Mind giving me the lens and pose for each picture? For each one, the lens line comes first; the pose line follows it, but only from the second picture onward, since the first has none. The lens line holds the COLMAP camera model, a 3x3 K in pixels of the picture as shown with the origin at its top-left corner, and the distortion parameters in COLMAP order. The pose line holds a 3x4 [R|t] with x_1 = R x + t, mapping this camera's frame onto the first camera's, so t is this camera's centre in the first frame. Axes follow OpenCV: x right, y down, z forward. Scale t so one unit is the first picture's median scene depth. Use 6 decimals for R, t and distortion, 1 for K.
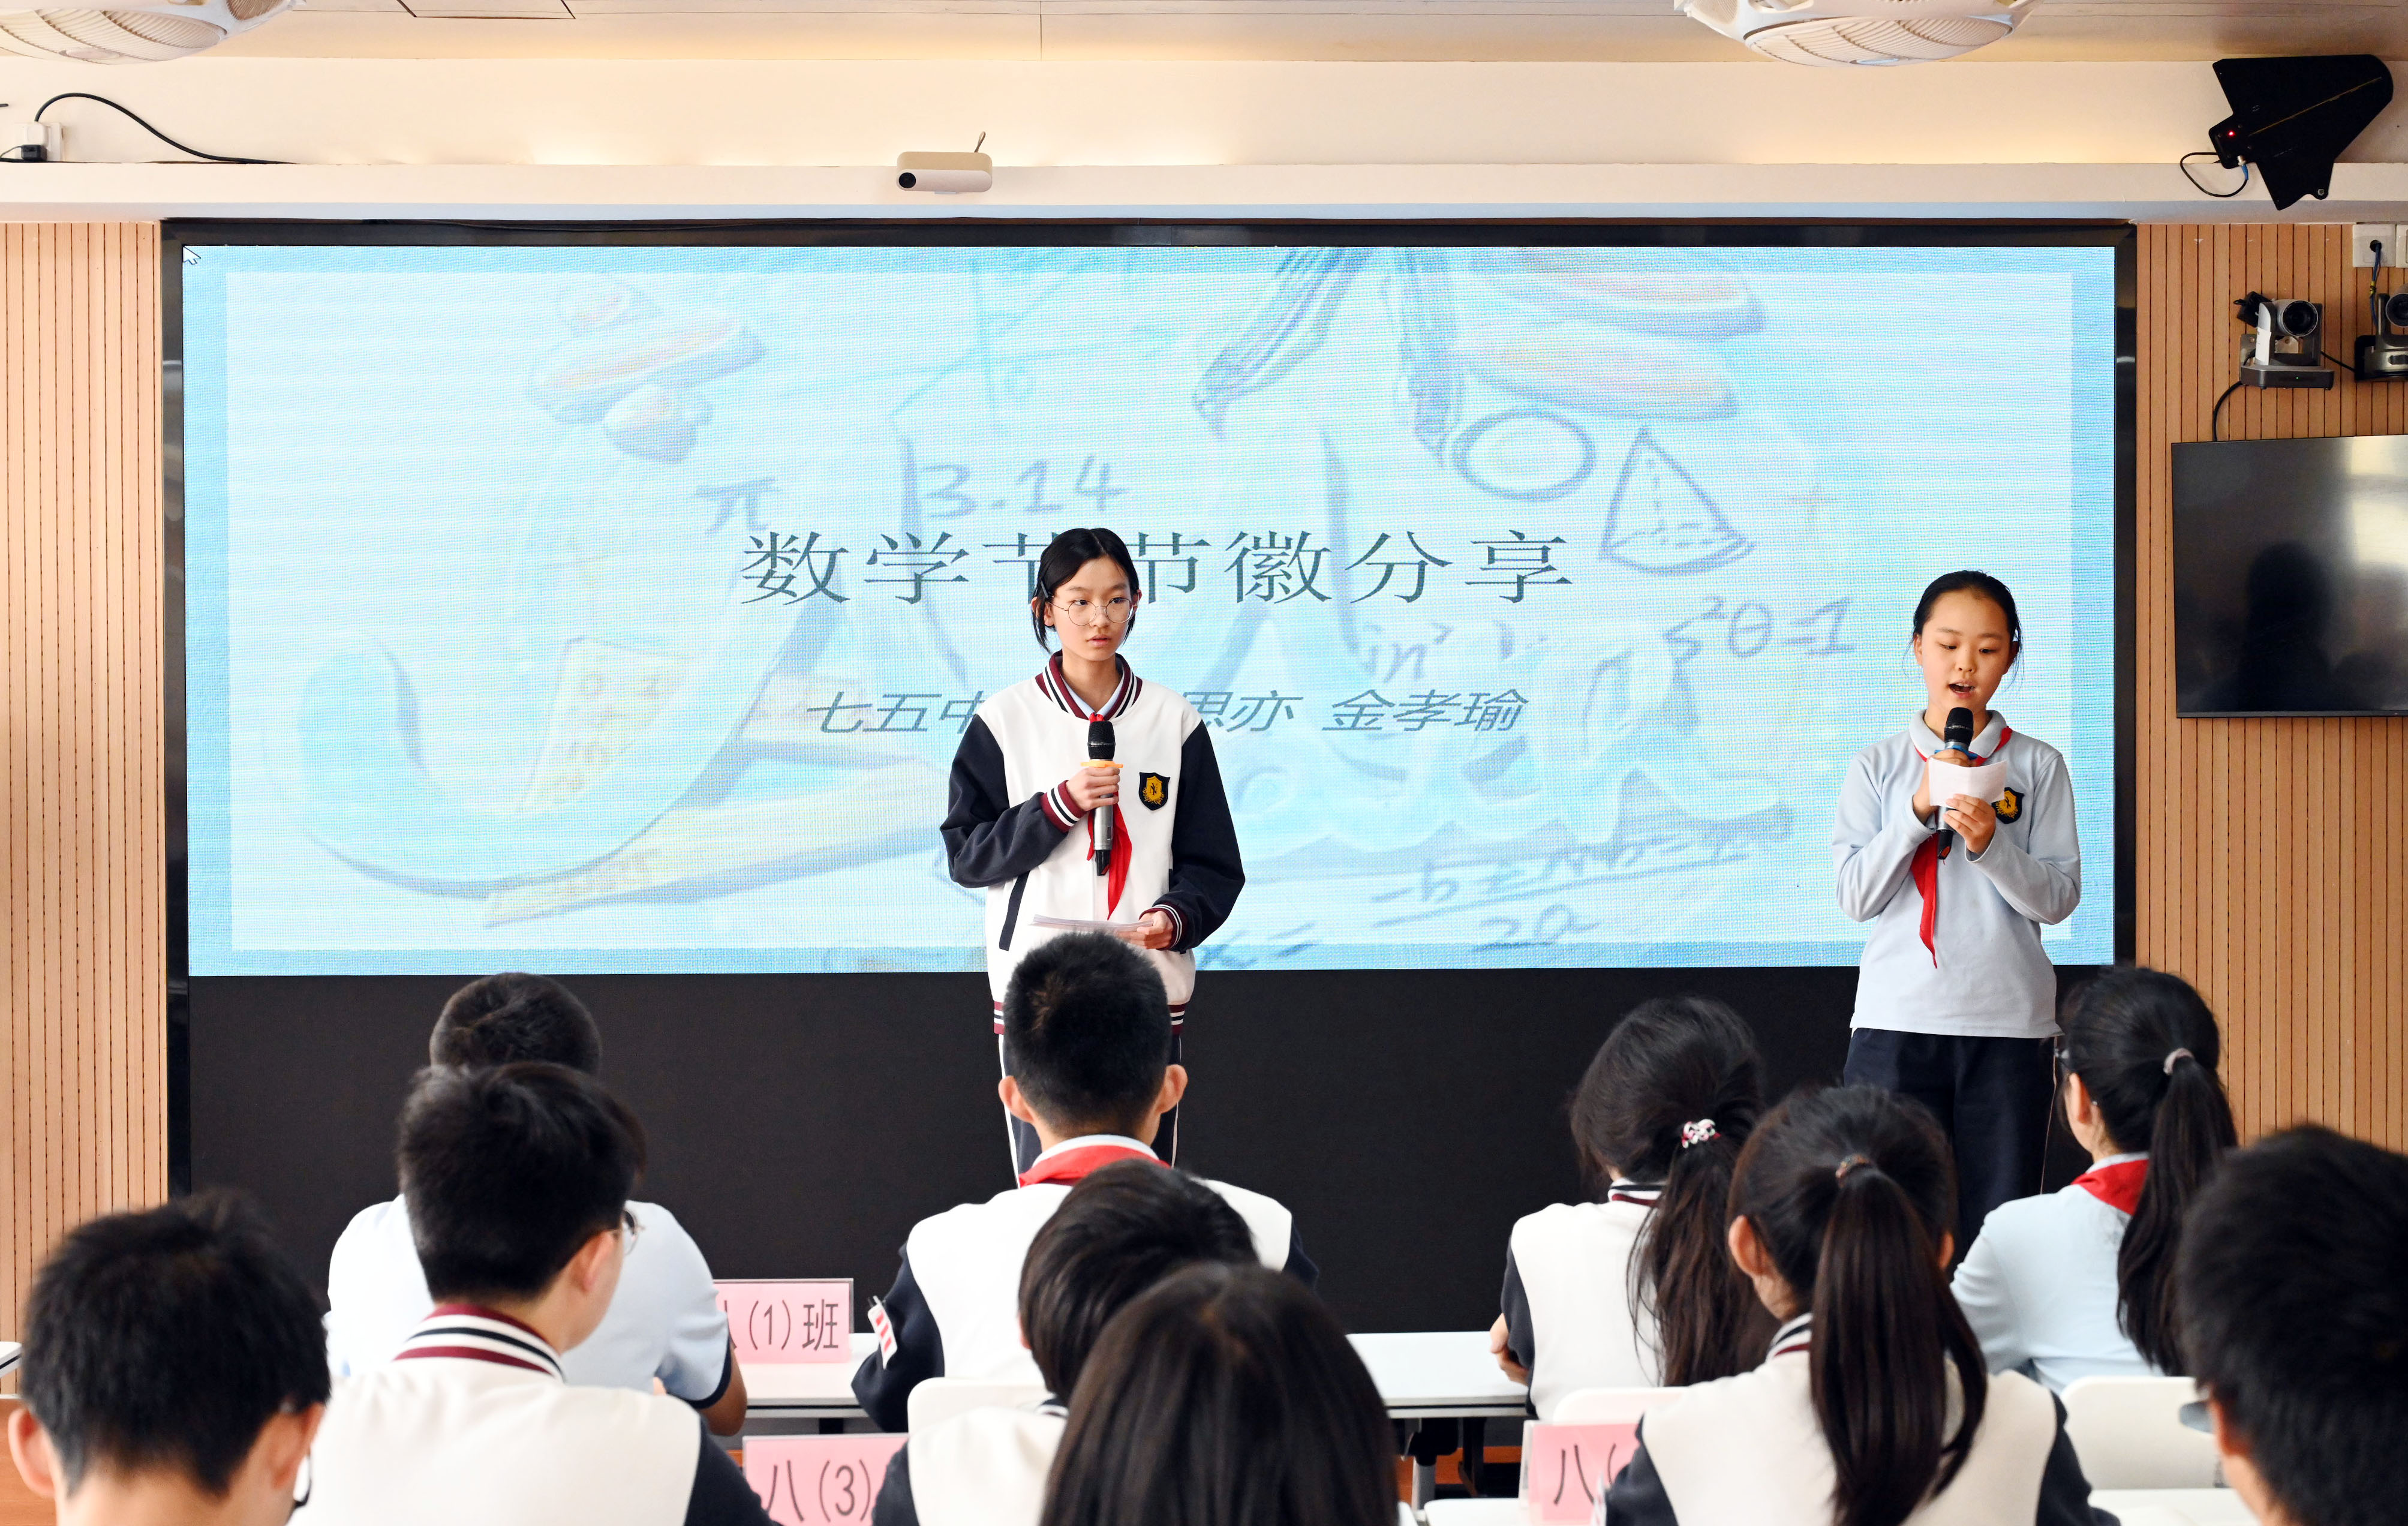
lens RADIAL K [[4149.7, 0, 1196.7], [0, 4149.7, 730.8], [0, 0, 1]] dist [-0.019653, 0.196776]
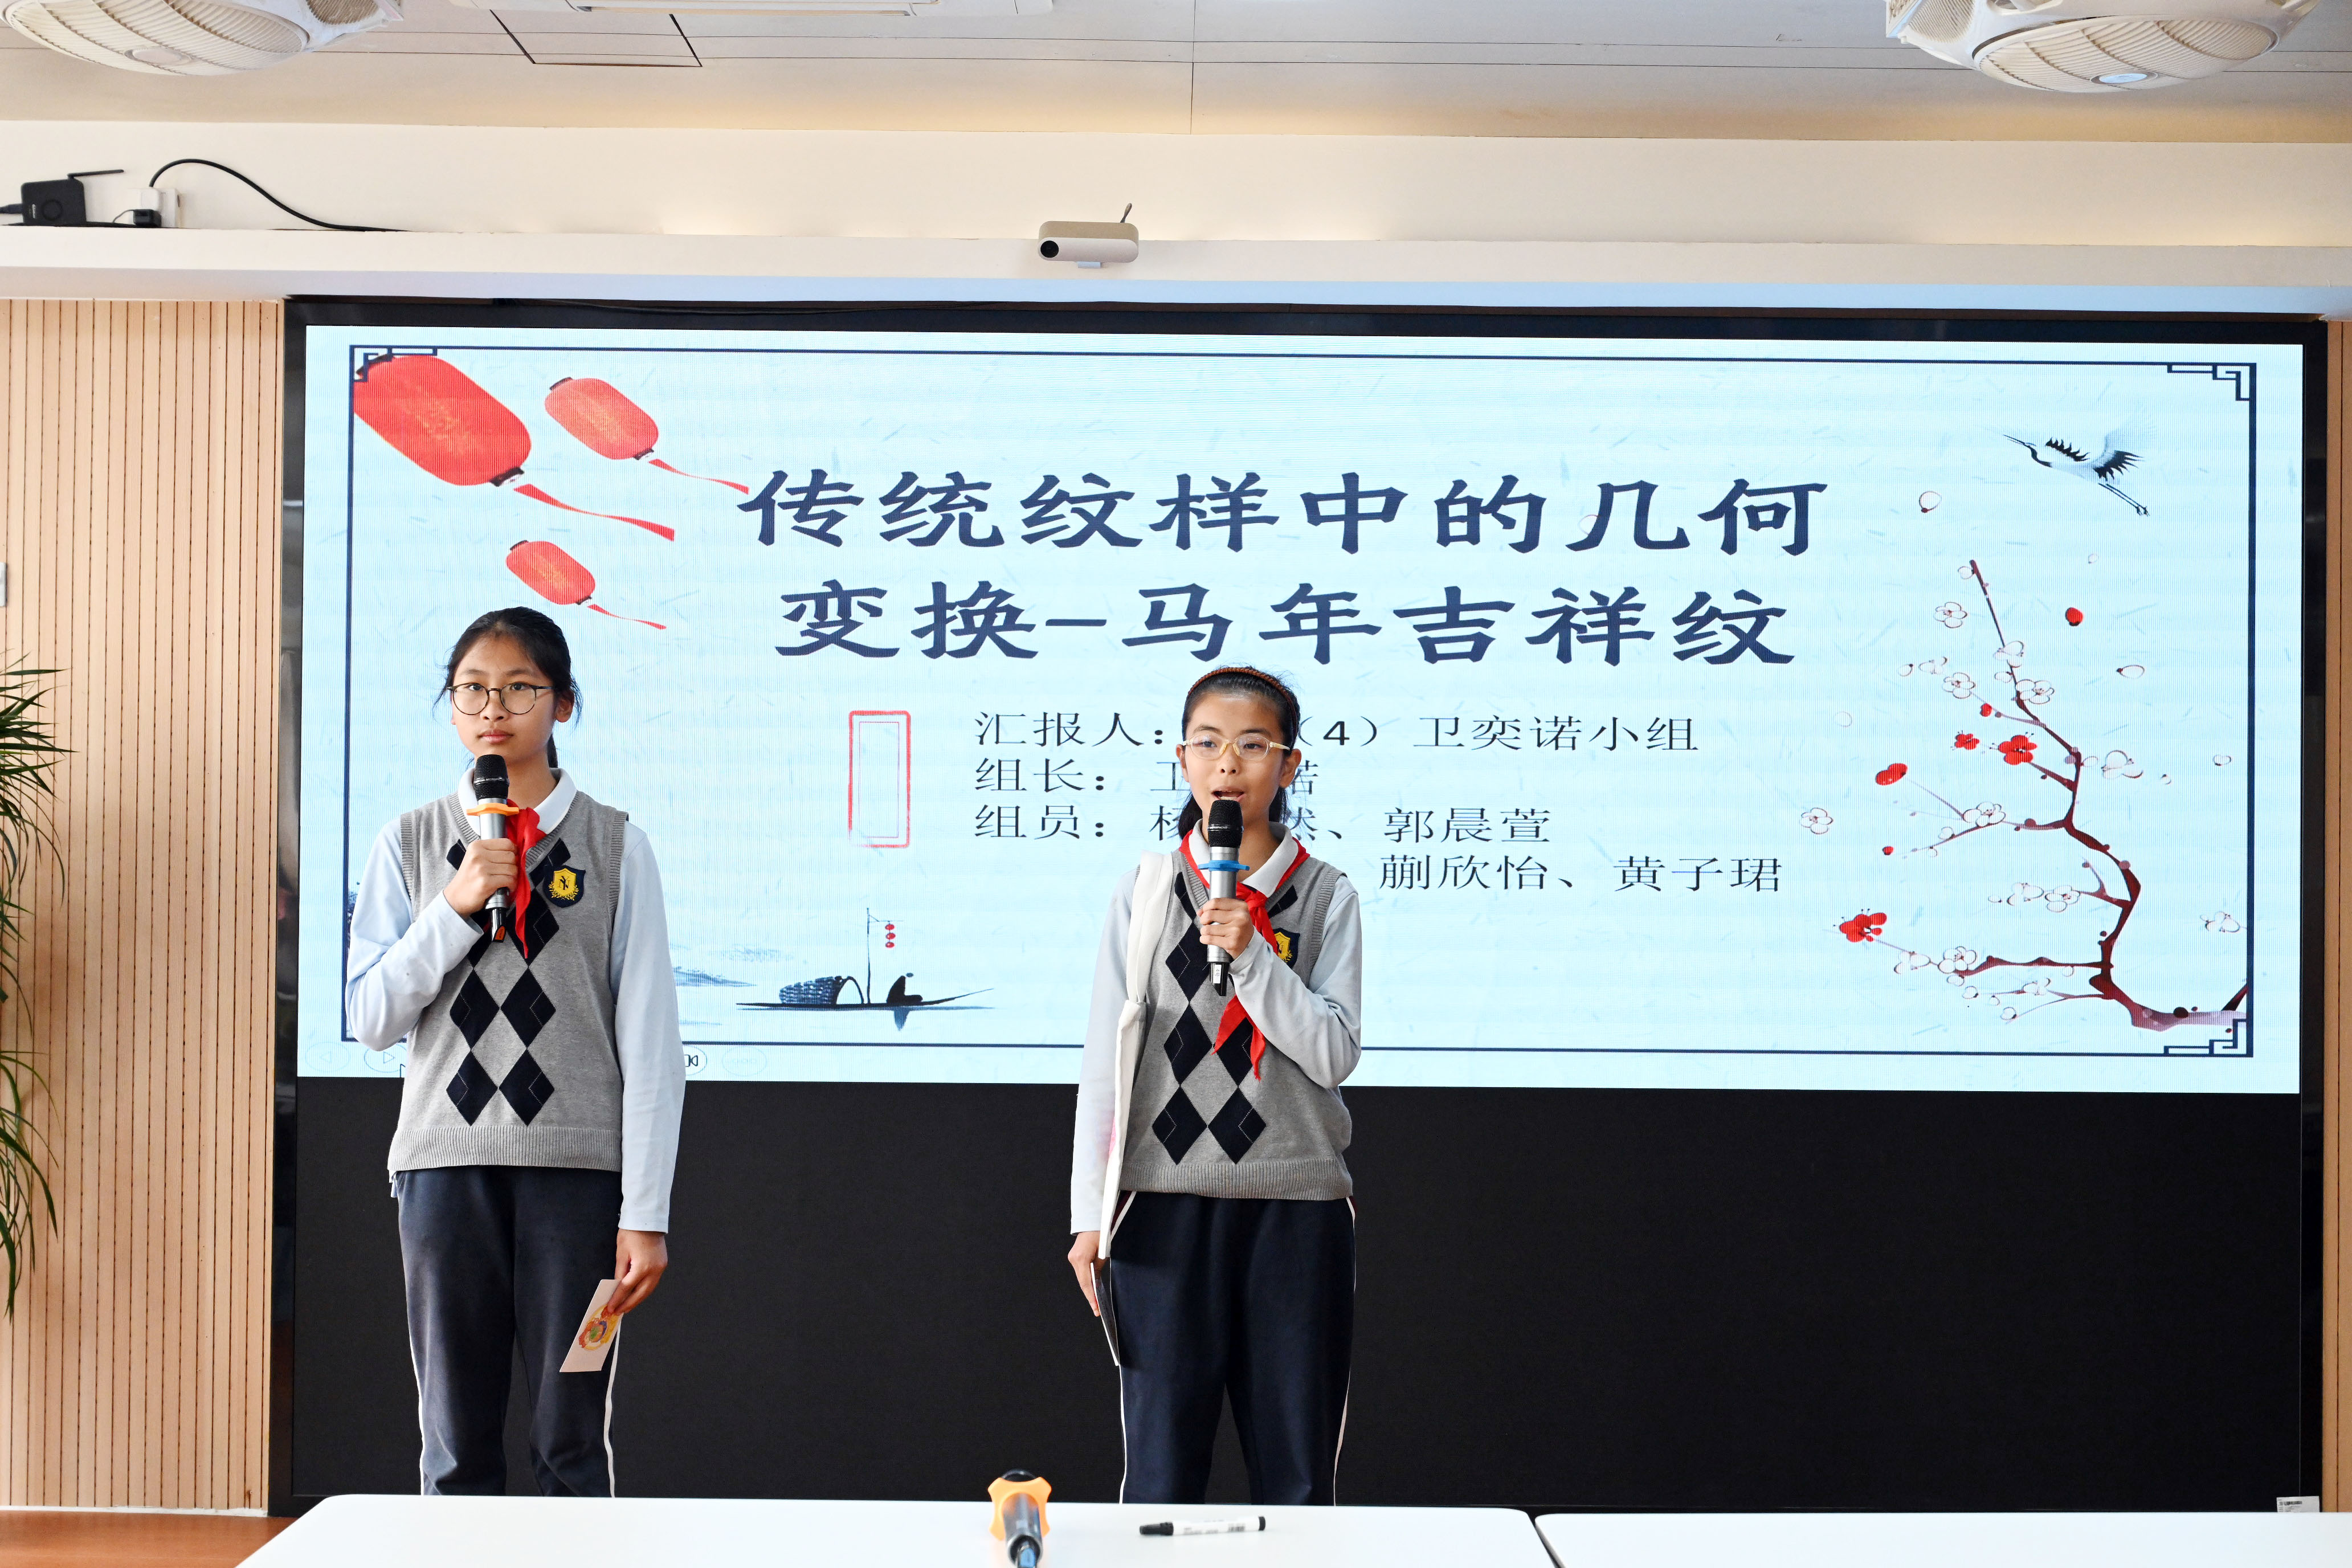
lens RADIAL K [[3446.1, 0, 1177.0], [0, 3446.1, 804.7], [0, 0, 1]] dist [0.004061, -0.027210]
pose [[0.999382, 0.011789, -0.033104, -0.012491], [-0.012806, 0.999448, -0.030653, 0.018593], [0.032725, 0.031058, 0.998982, 0.210208]]
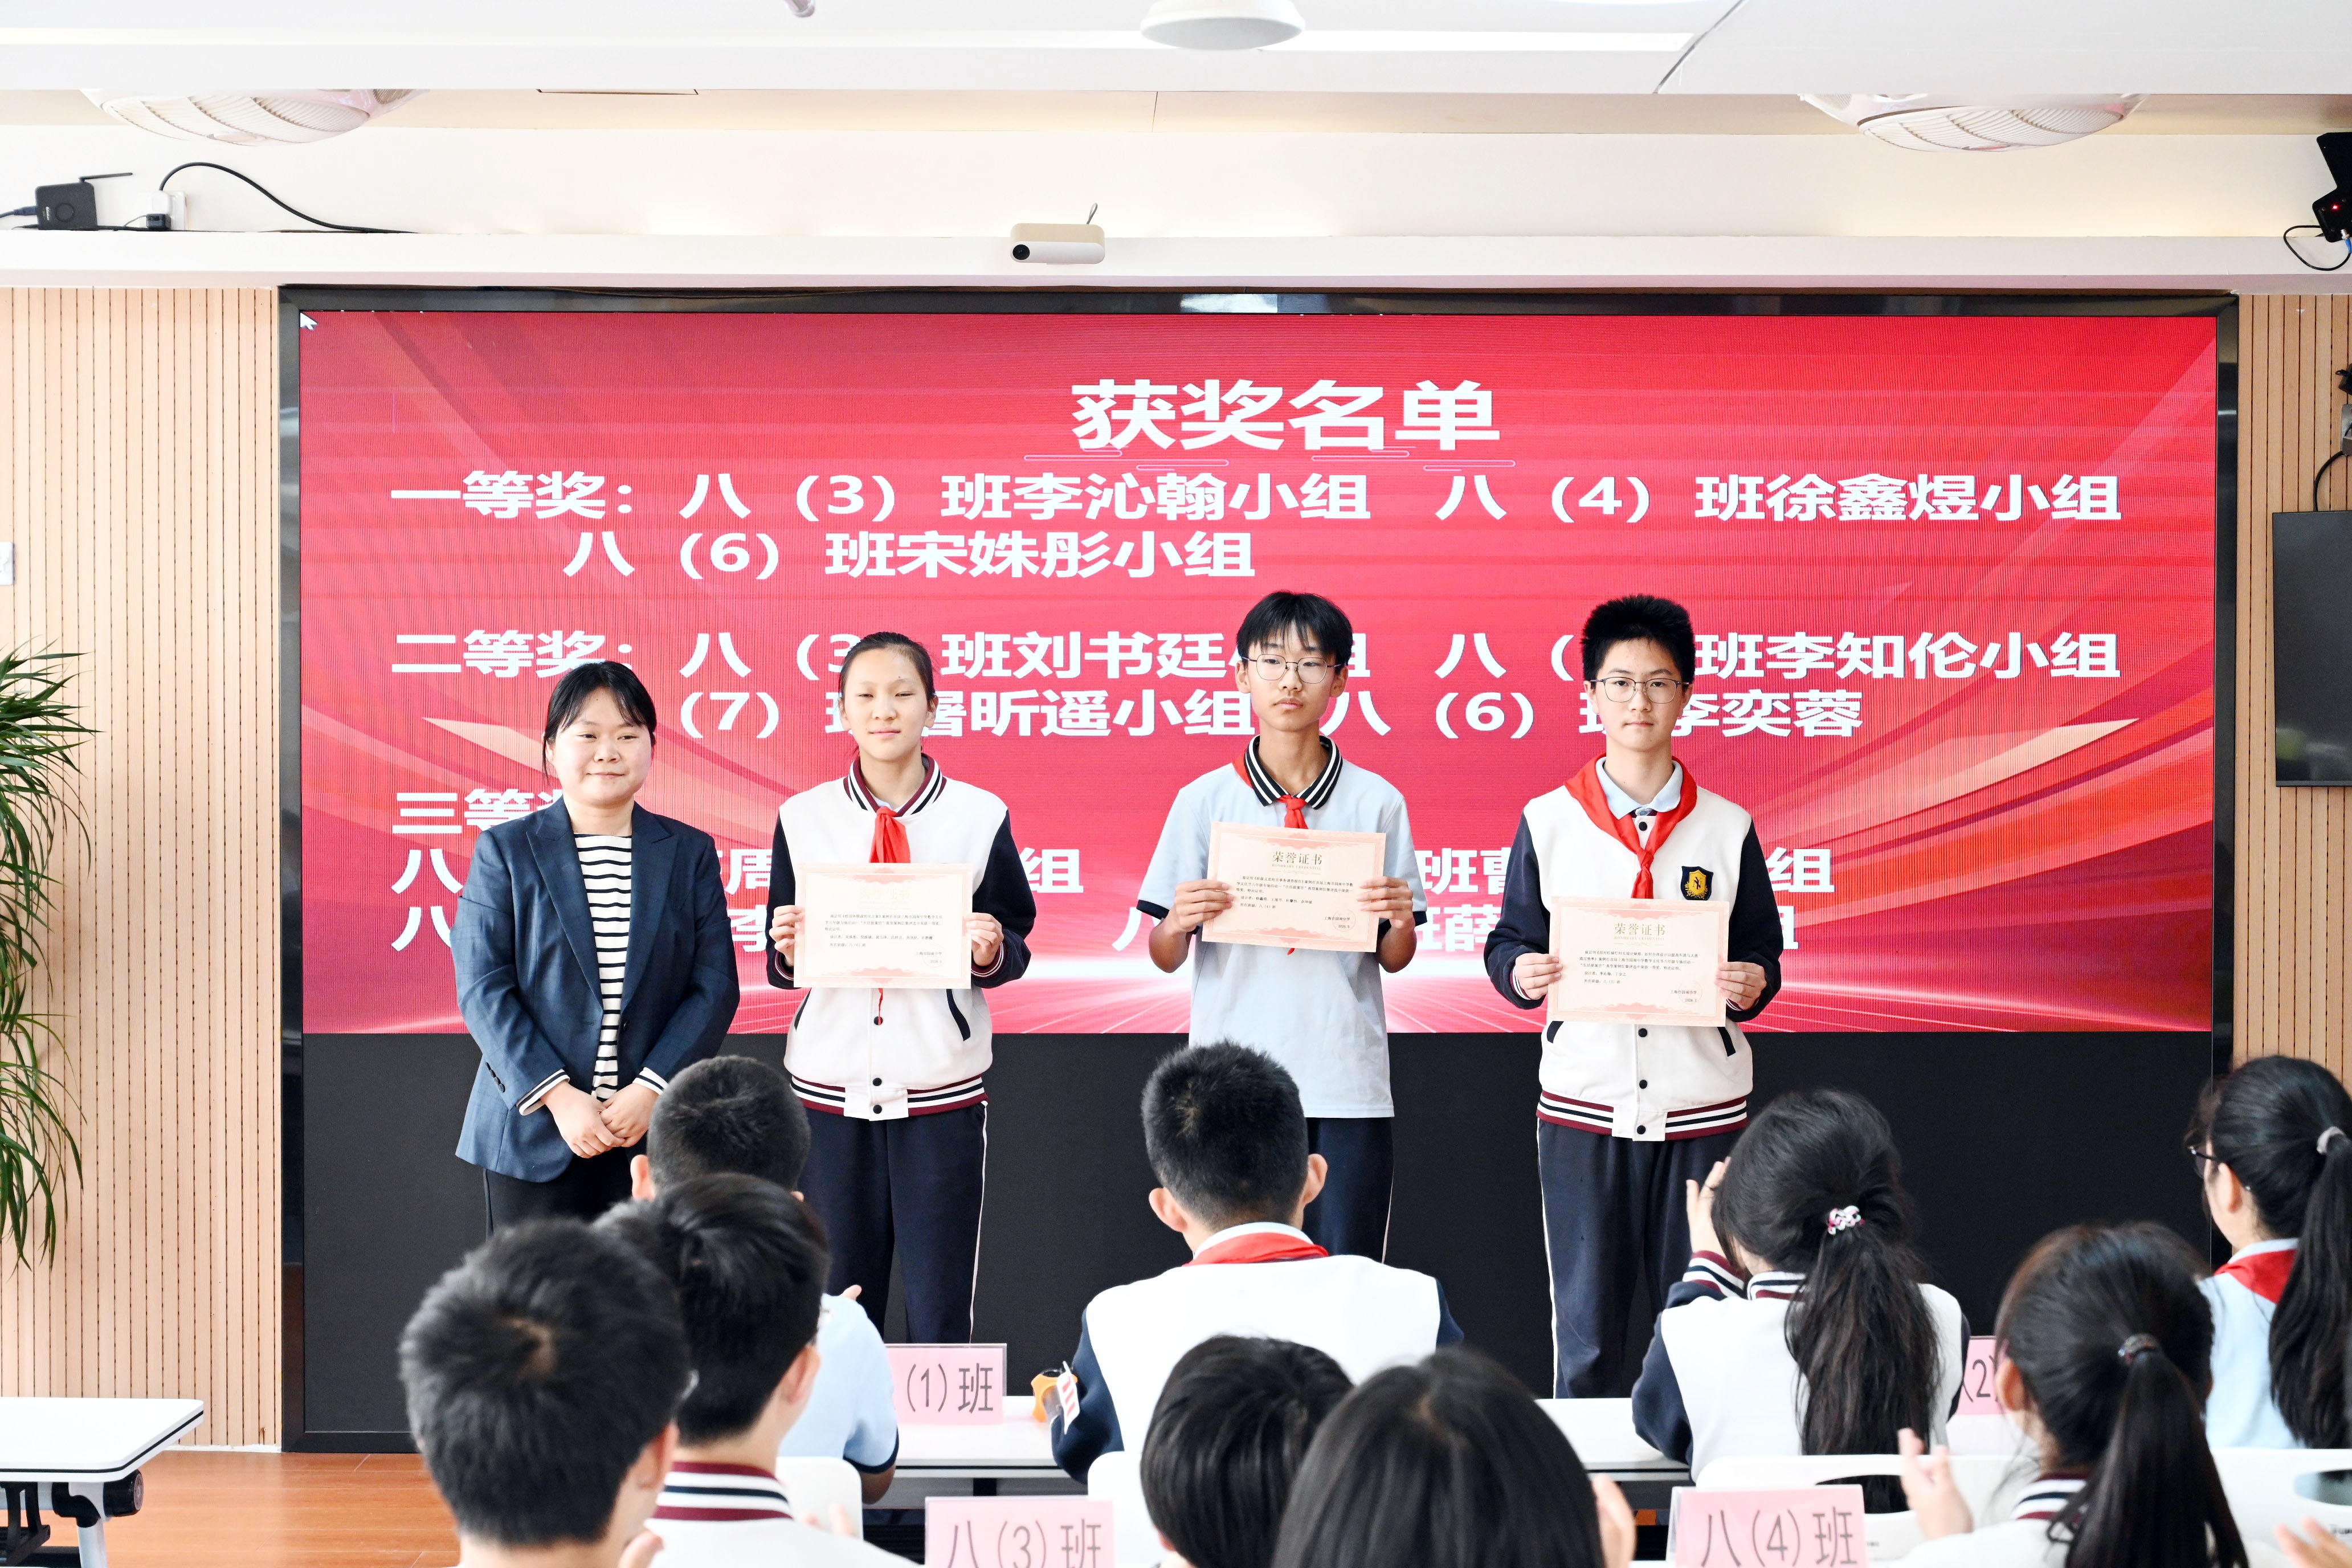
lens RADIAL K [[4302.2, 0, 1176.0], [0, 4302.2, 784.0], [0, 0, 1]] dist [0.028625, -0.120712]
pose [[0.999898, 0.004516, -0.013515, -0.016928], [-0.004428, 0.999969, 0.006572, -0.009963], [0.013544, -0.006511, 0.999887, -0.049528]]
